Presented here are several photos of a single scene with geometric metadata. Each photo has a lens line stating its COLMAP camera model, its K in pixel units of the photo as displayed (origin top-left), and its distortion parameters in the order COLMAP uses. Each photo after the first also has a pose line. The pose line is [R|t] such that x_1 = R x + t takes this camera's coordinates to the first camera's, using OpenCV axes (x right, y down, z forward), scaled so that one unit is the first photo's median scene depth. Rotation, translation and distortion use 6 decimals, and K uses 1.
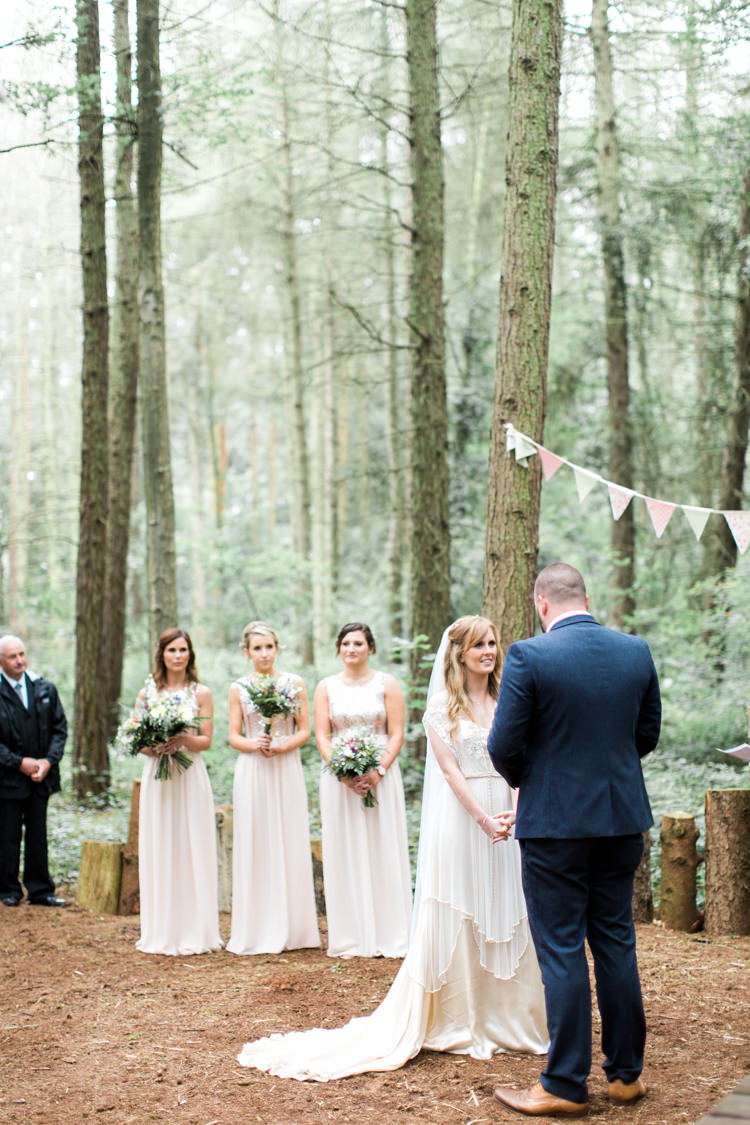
lens RADIAL K [[1590.8, 0, 416.1], [0, 1590.8, 557.4], [0, 0, 1]] dist [-0.013553, 0.000000]
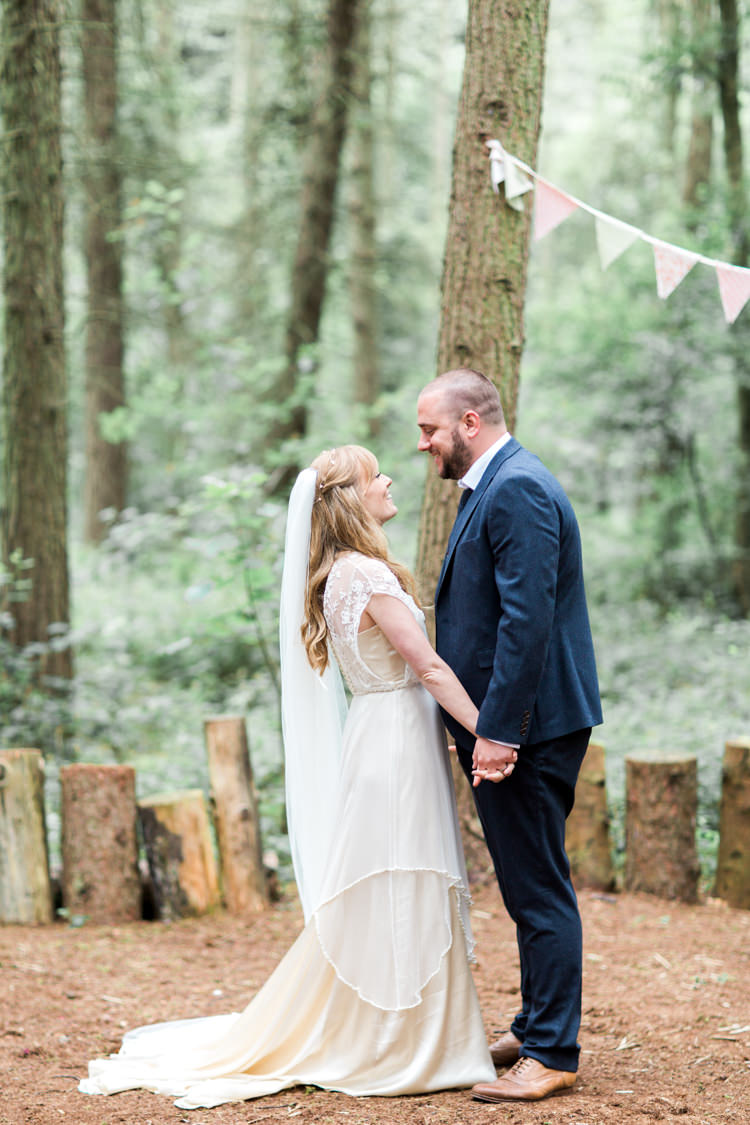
lens RADIAL K [[2640.0, 0, 358.9], [0, 2640.0, 599.1], [0, 0, 1]] dist [-0.048605, 0.000000]
pose [[0.957233, -0.009056, 0.289178, -0.298133], [-0.017245, 0.995947, 0.088272, 0.006156], [-0.288805, -0.089484, 0.953197, -0.003398]]
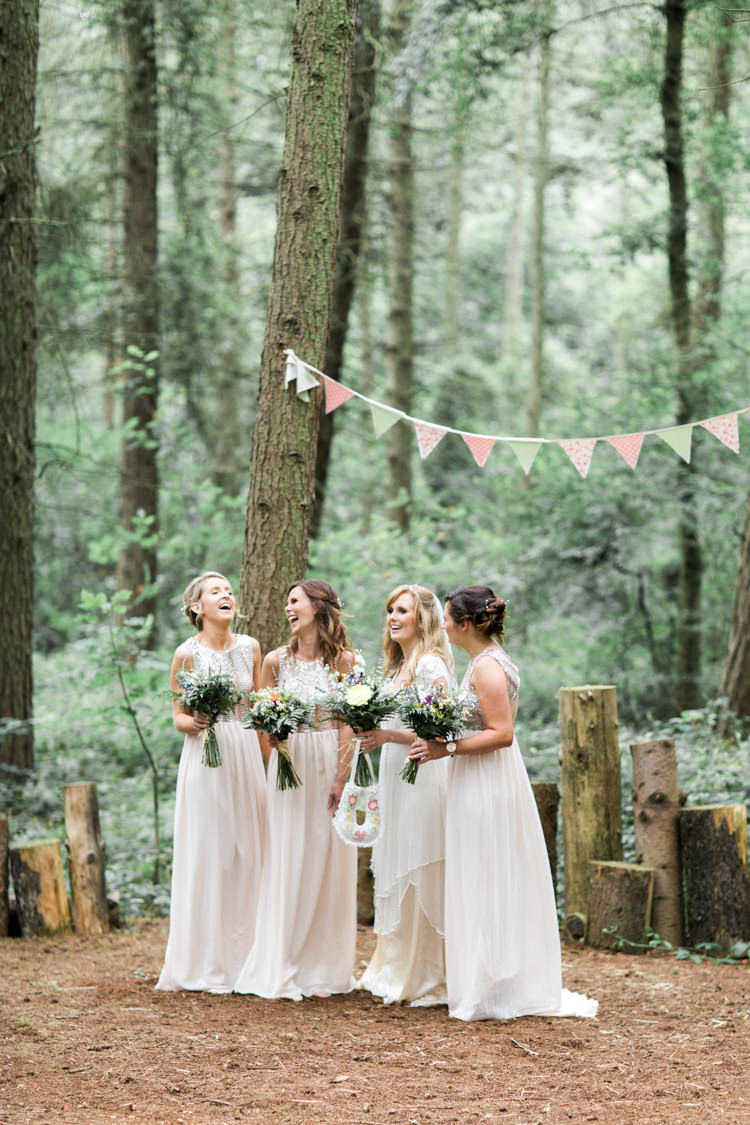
lens RADIAL K [[2640.0, 0, 457.9], [0, 2640.0, 633.2], [0, 0, 1]] dist [-0.048605, 0.000000]
pose [[0.956356, 0.022629, 0.291328, -0.256938], [-0.039914, 0.997769, 0.053524, -0.012762], [-0.289466, -0.062816, 0.955125, -0.359814]]
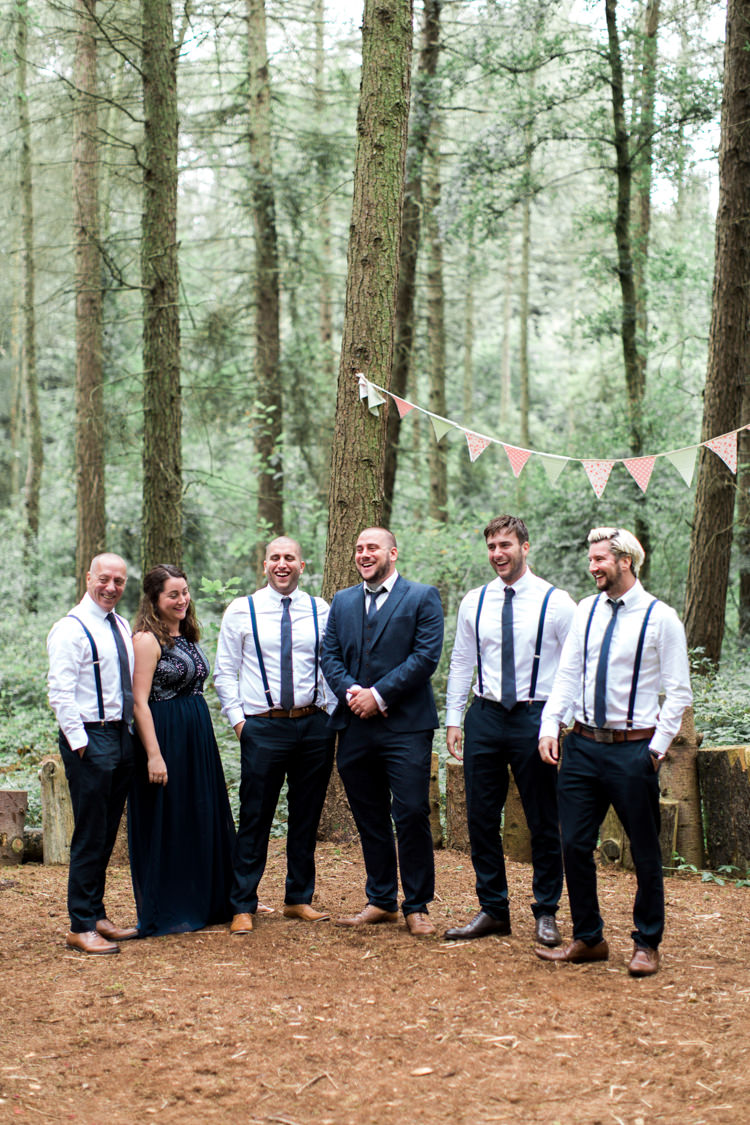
lens RADIAL K [[1590.8, 0, 401.0], [0, 1590.8, 564.0], [0, 0, 1]] dist [-0.013553, 0.000000]
pose [[0.968987, 0.006878, 0.247016, -0.165126], [-0.015884, 0.999279, 0.034485, 0.002163], [-0.246600, -0.037339, 0.968398, 0.009514]]
